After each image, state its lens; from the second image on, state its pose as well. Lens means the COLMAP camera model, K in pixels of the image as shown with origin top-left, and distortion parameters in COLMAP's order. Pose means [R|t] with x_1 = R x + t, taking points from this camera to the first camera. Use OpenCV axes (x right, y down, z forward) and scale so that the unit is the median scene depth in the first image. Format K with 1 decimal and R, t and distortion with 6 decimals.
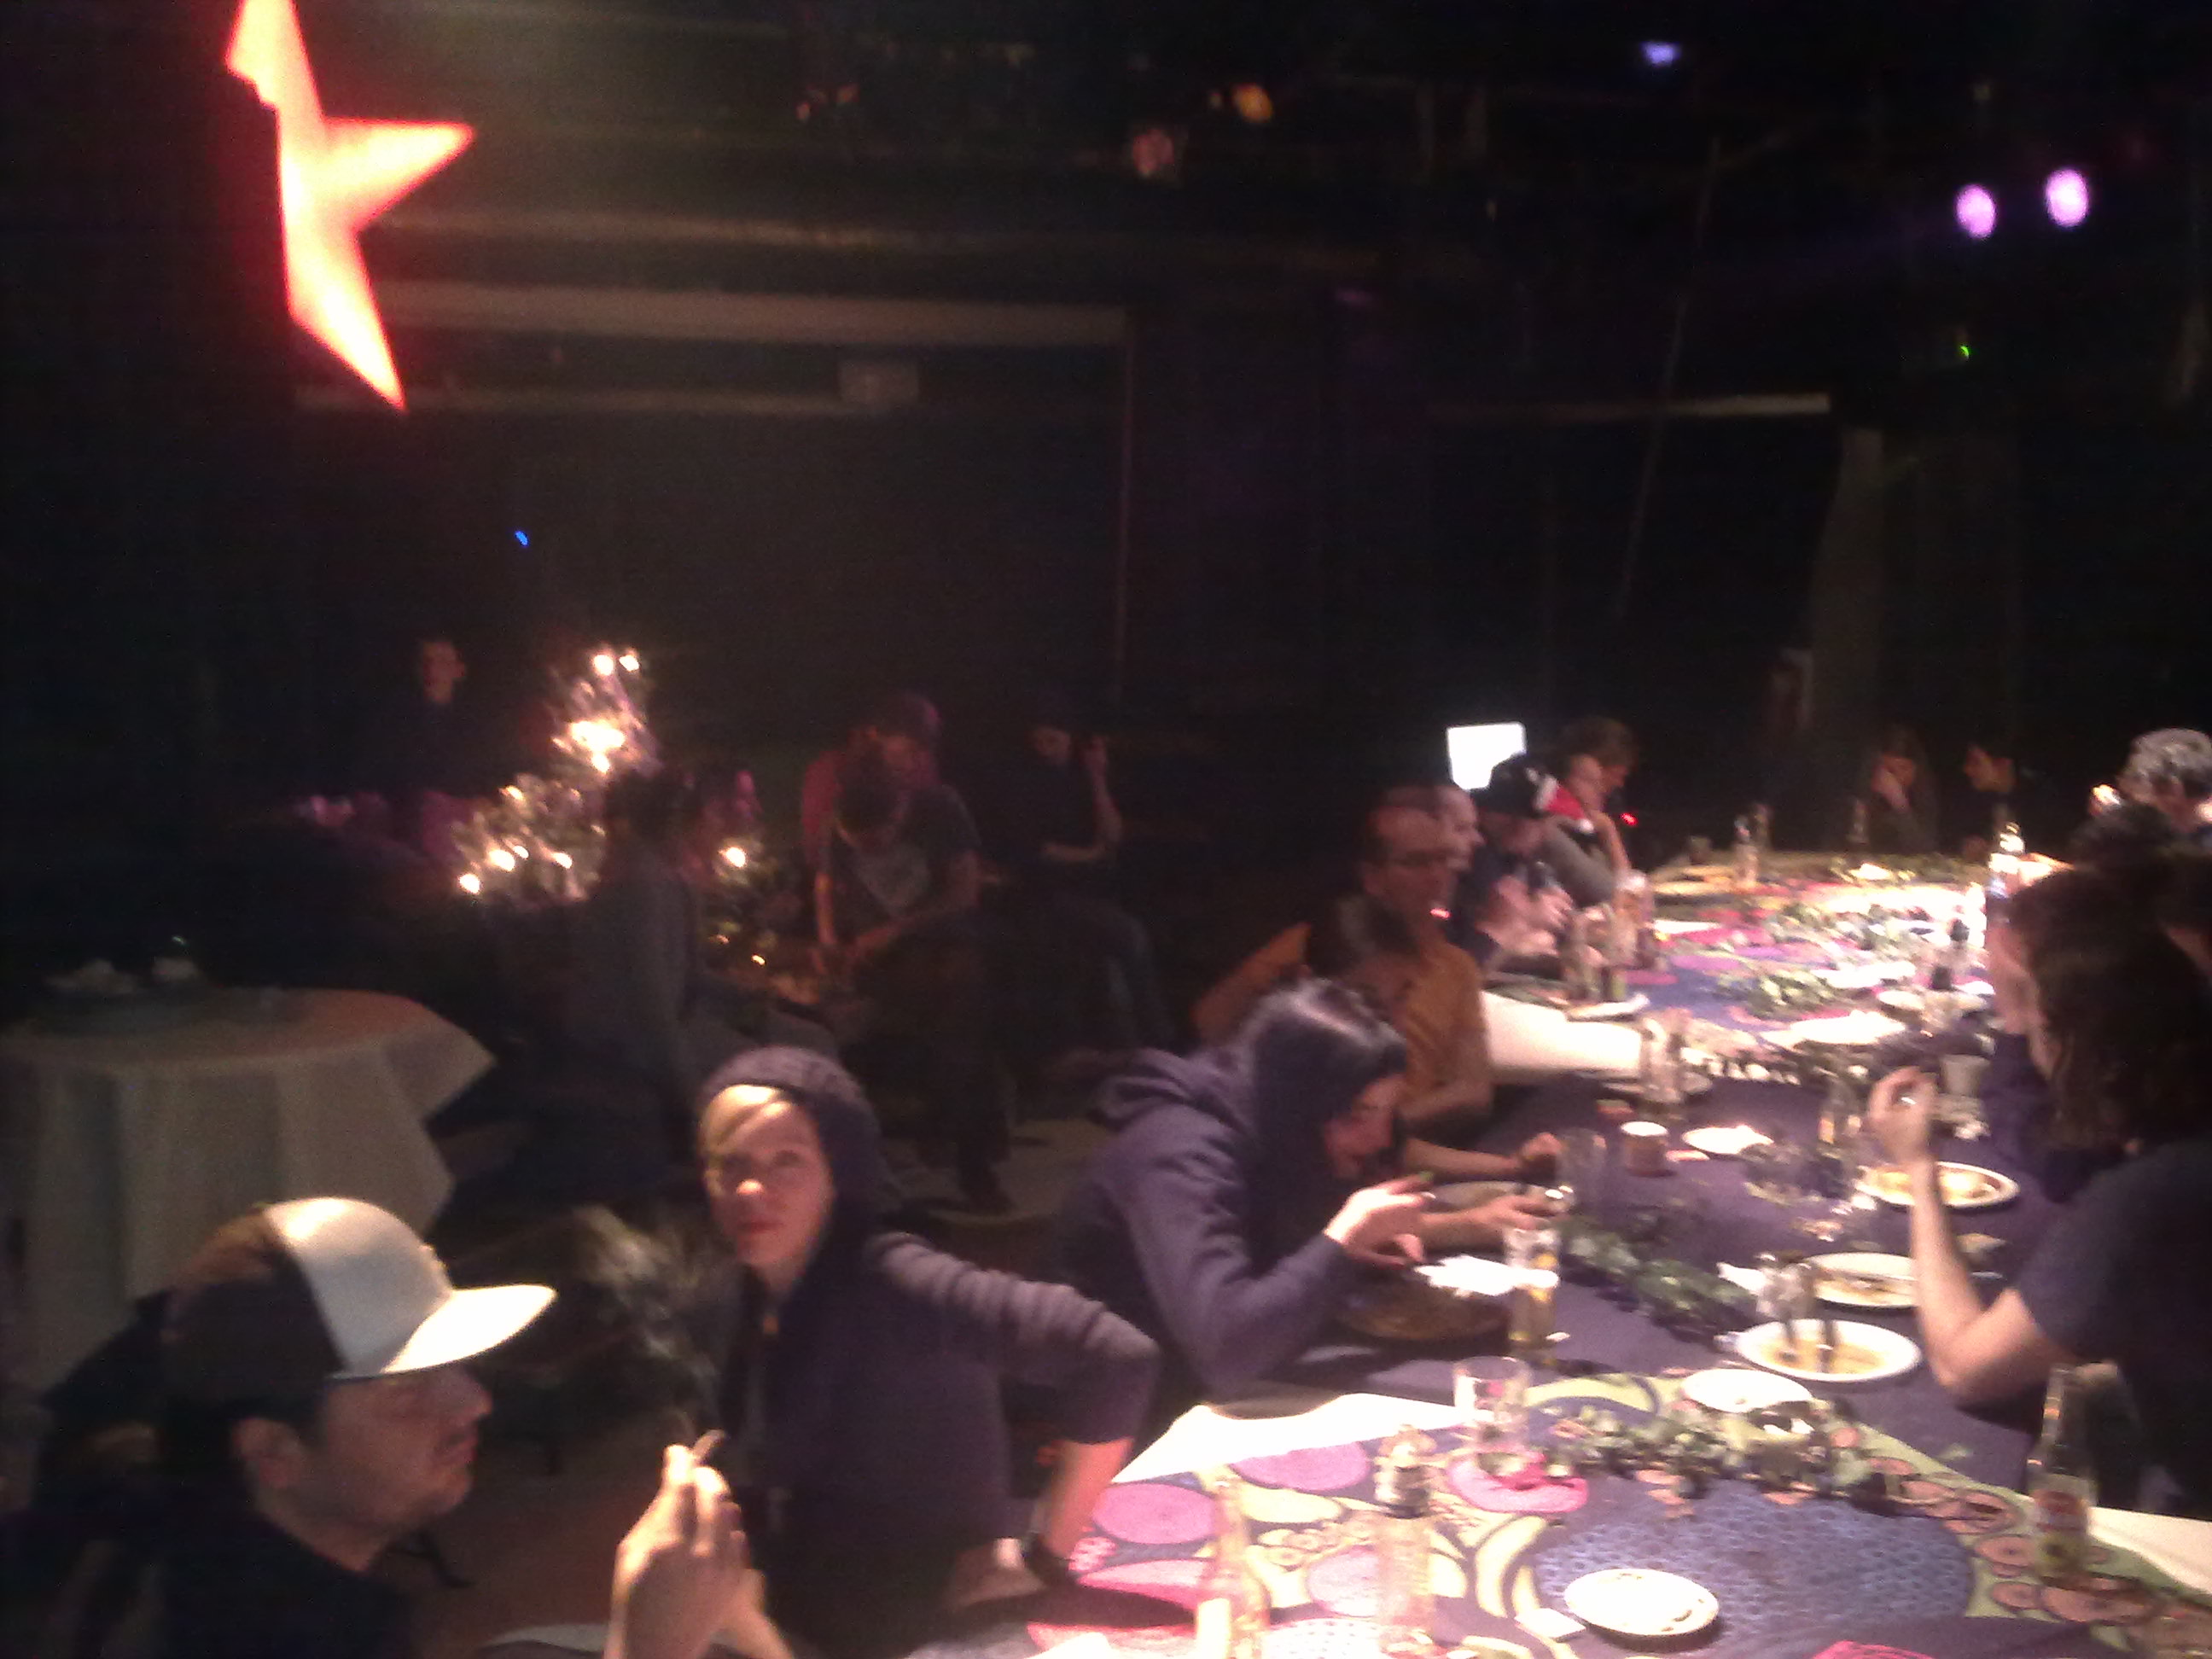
lens RADIAL K [[2560.6, 0, 1058.3], [0, 2560.6, 824.1], [0, 0, 1]] dist [0.060421, -0.057820]
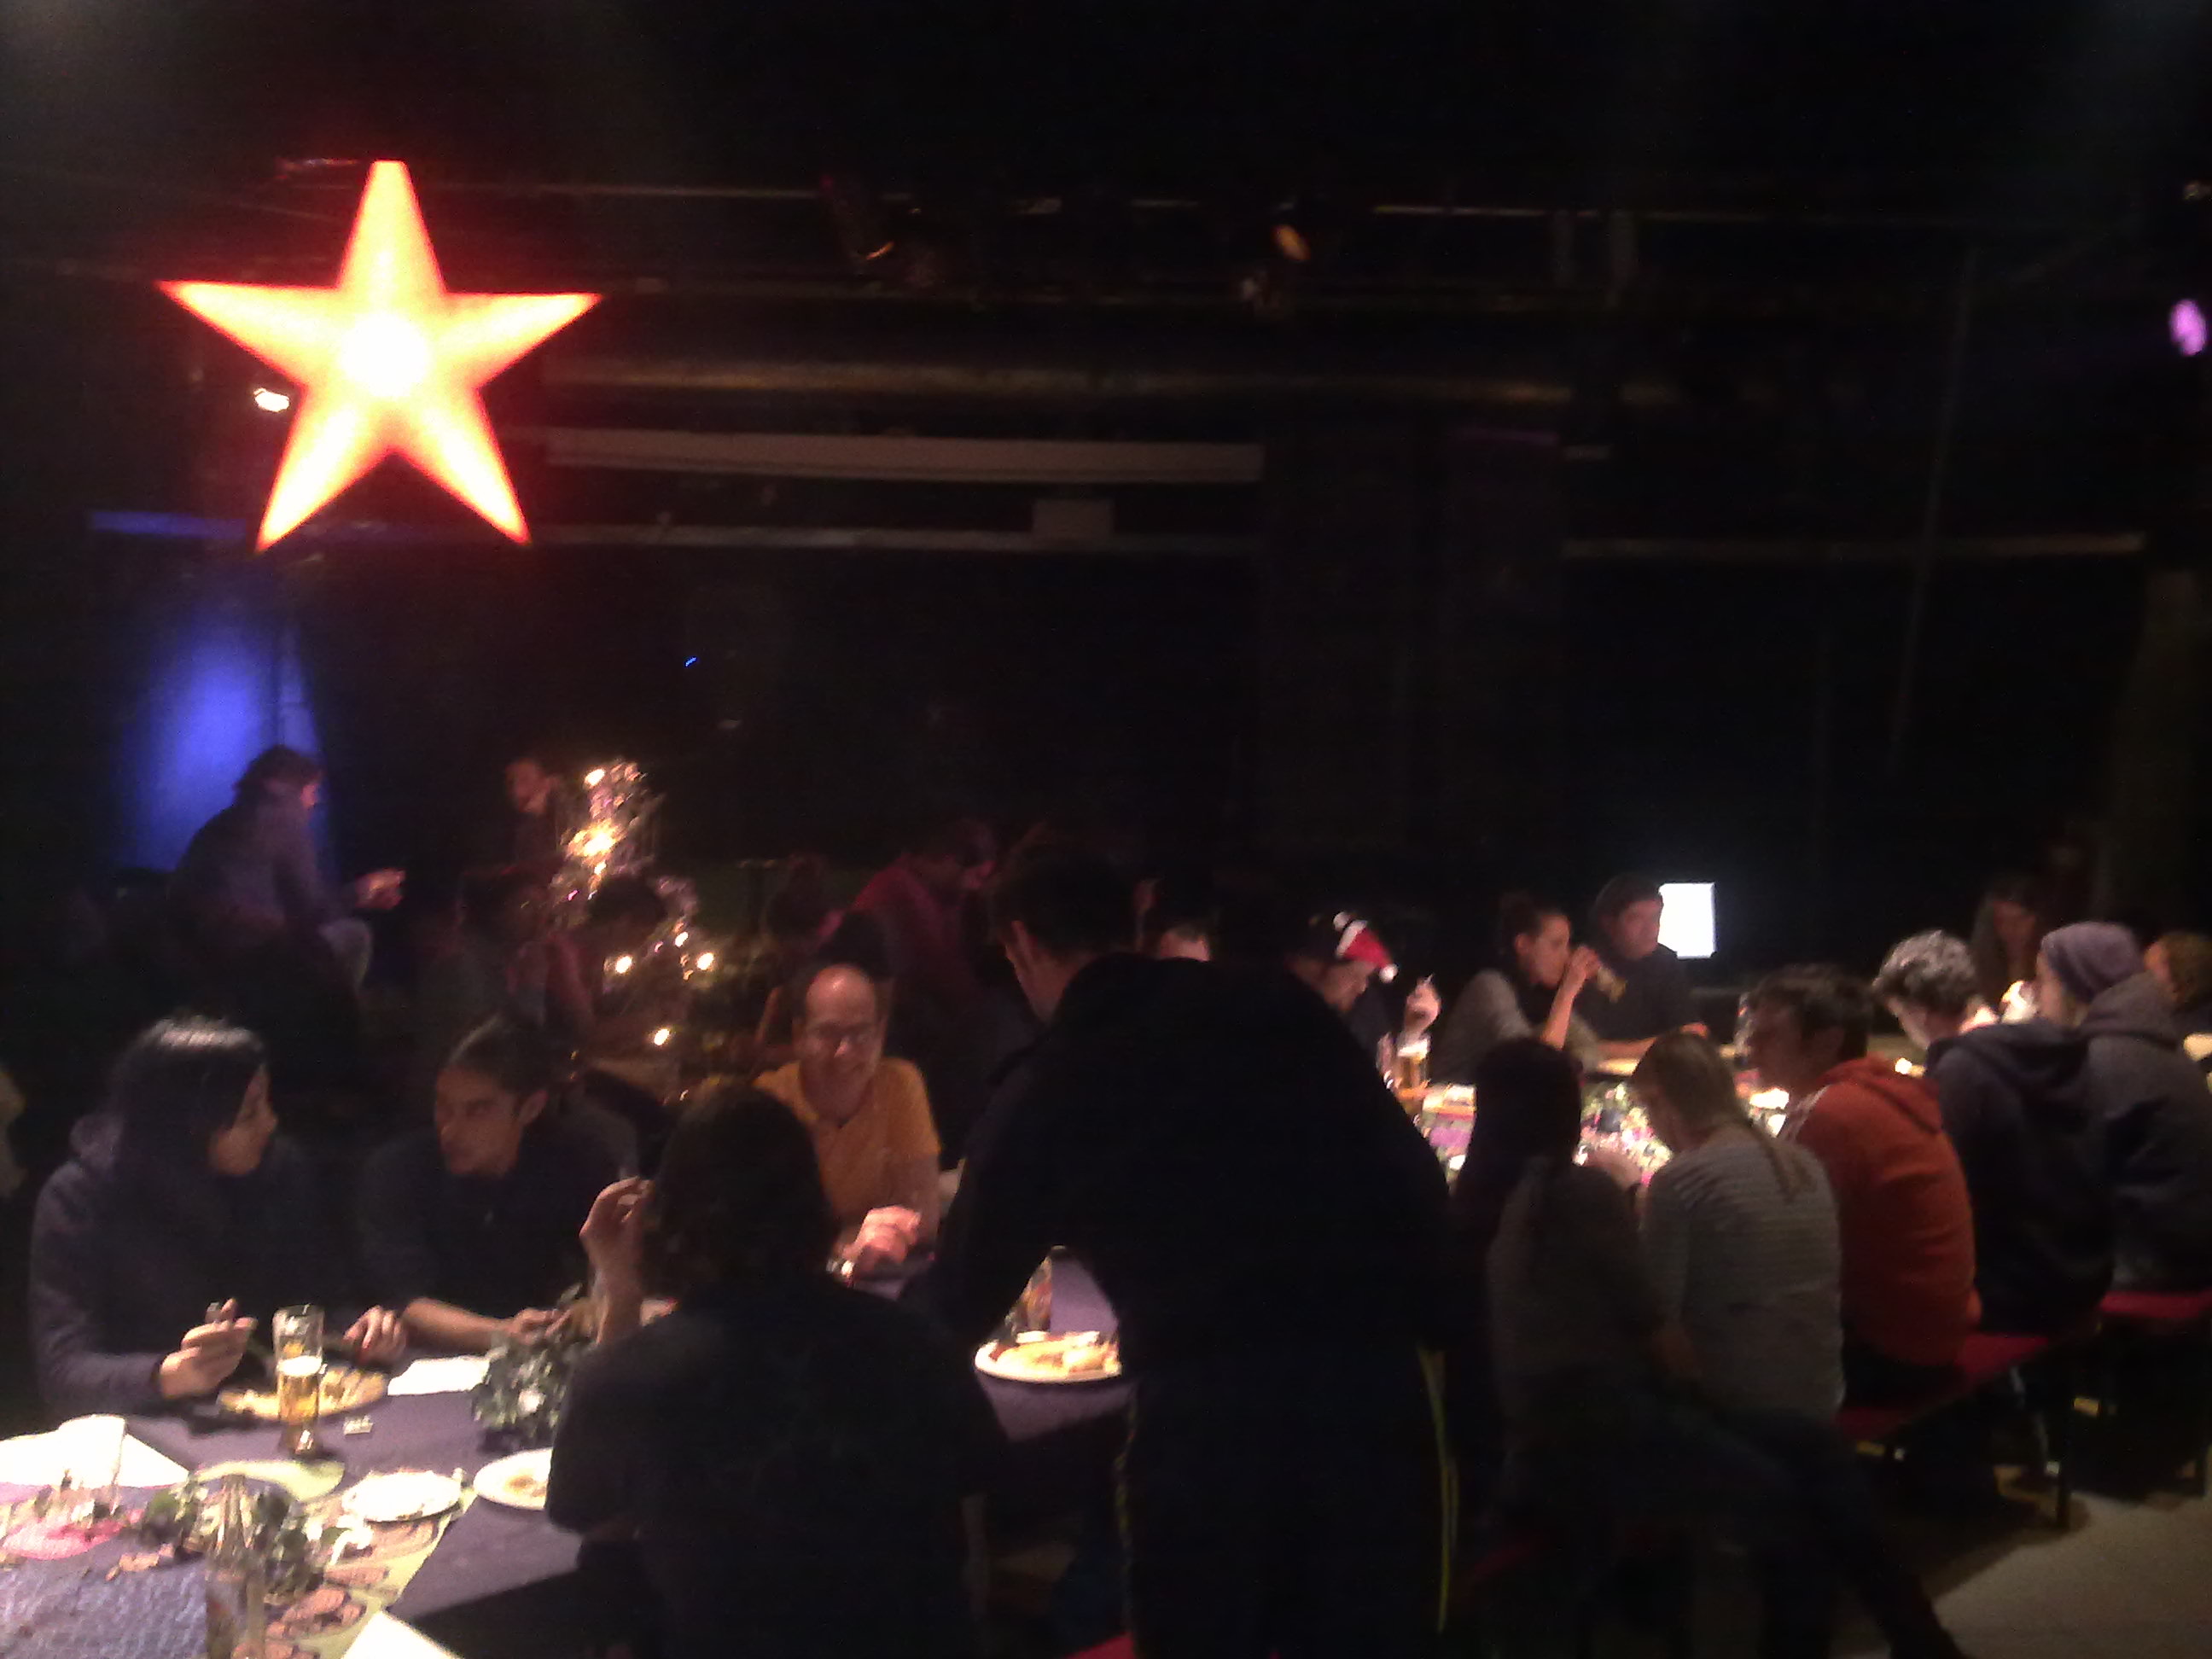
lens RADIAL K [[2560.6, 0, 1058.3], [0, 2560.6, 824.1], [0, 0, 1]] dist [0.060421, -0.057820]
pose [[0.925553, 0.042322, -0.376244, 0.333872], [-0.063847, 0.996948, -0.044921, -0.004184], [0.373195, 0.065599, 0.925431, 0.058146]]
